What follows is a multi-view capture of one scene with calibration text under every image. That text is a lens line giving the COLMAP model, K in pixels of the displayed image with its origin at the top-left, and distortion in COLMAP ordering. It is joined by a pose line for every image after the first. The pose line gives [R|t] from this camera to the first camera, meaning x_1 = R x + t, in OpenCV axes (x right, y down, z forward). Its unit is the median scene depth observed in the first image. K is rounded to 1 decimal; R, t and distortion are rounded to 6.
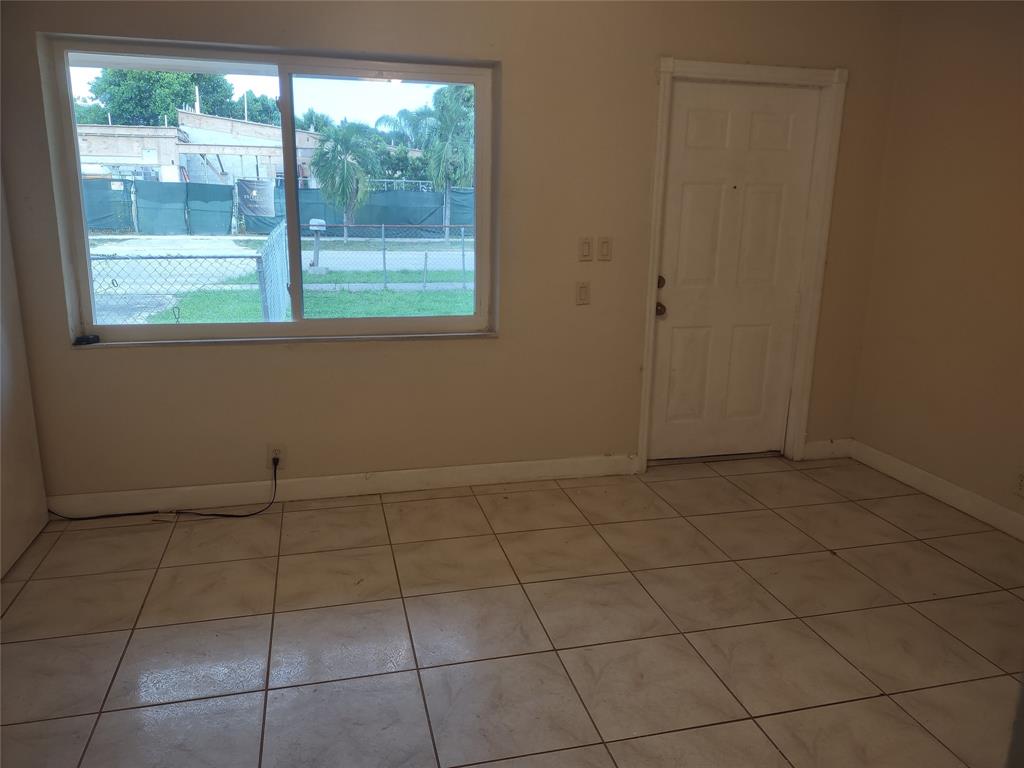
lens RADIAL K [[779.4, 0, 515.0], [0, 779.4, 389.2], [0, 0, 1]] dist [0.082641, -0.125952]
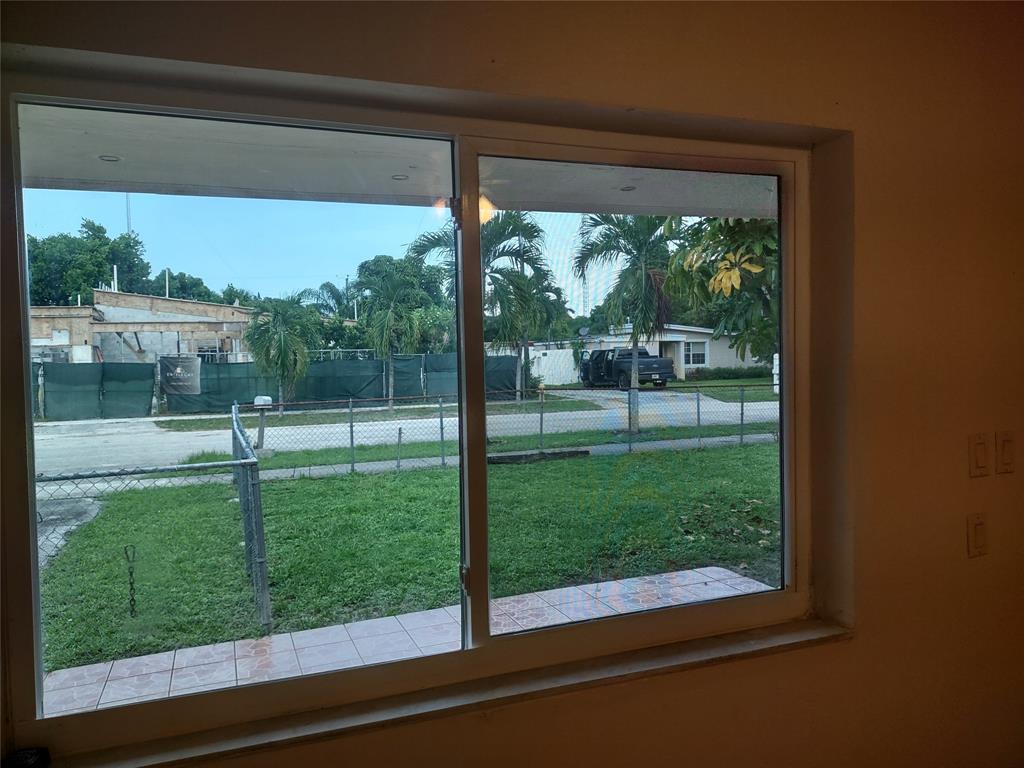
lens RADIAL K [[778.1, 0, 512.0], [0, 778.1, 384.0], [0, 0, 1]] dist [0.083401, -0.121077]
pose [[0.993415, -0.045033, 0.105348, -0.072512], [0.065876, 0.976829, -0.203630, -0.034134], [-0.093737, 0.209229, 0.973364, 0.119578]]
